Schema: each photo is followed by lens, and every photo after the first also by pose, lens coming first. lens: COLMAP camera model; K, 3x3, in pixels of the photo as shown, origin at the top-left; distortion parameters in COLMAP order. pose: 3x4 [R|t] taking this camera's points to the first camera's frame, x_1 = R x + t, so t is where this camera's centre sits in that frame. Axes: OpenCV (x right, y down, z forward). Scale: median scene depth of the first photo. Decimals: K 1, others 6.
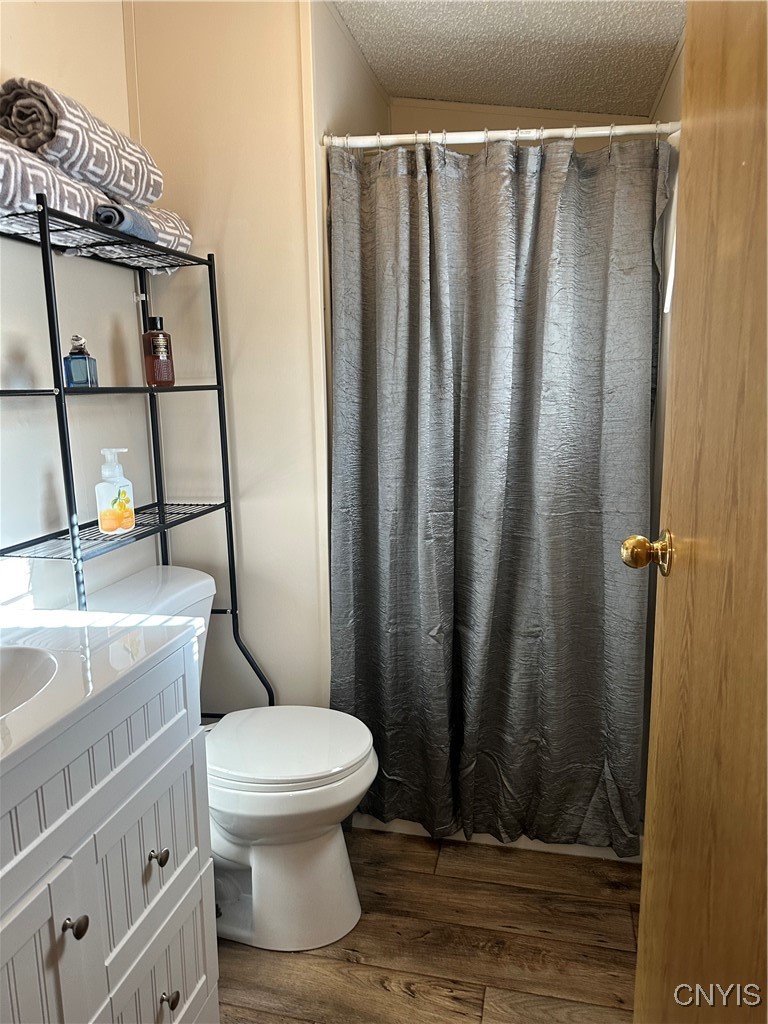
lens RADIAL K [[716.6, 0, 388.4], [0, 716.6, 505.7], [0, 0, 1]] dist [0.073249, -0.086651]
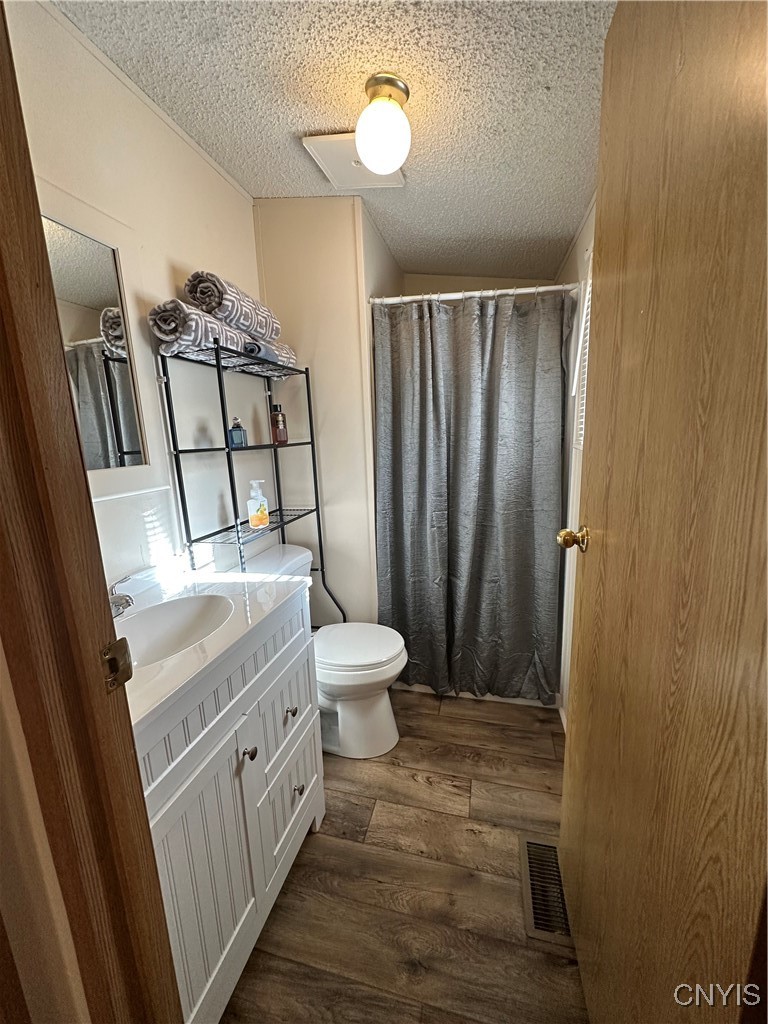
lens RADIAL K [[406.2, 0, 386.3], [0, 406.2, 512.0], [0, 0, 1]] dist [0.000678, -0.000738]
pose [[0.999380, -0.016349, -0.031192, -0.027606], [0.017002, 0.999639, 0.020804, -0.013744], [0.030841, -0.021322, 0.999297, 0.012892]]
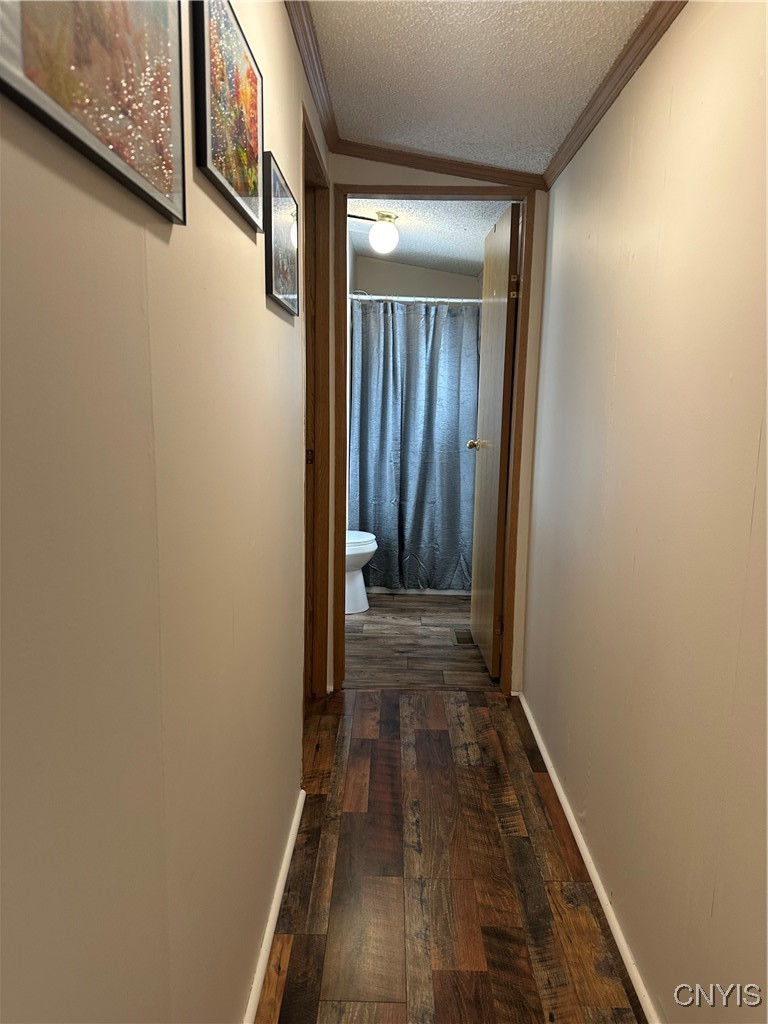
lens RADIAL K [[716.6, 0, 393.6], [0, 716.6, 520.4], [0, 0, 1]] dist [0.073249, -0.086651]
pose [[0.977870, -0.007550, 0.209076, -0.459145], [0.006243, 0.999957, 0.006909, 0.234575], [-0.209119, -0.005451, 0.977875, -1.414432]]
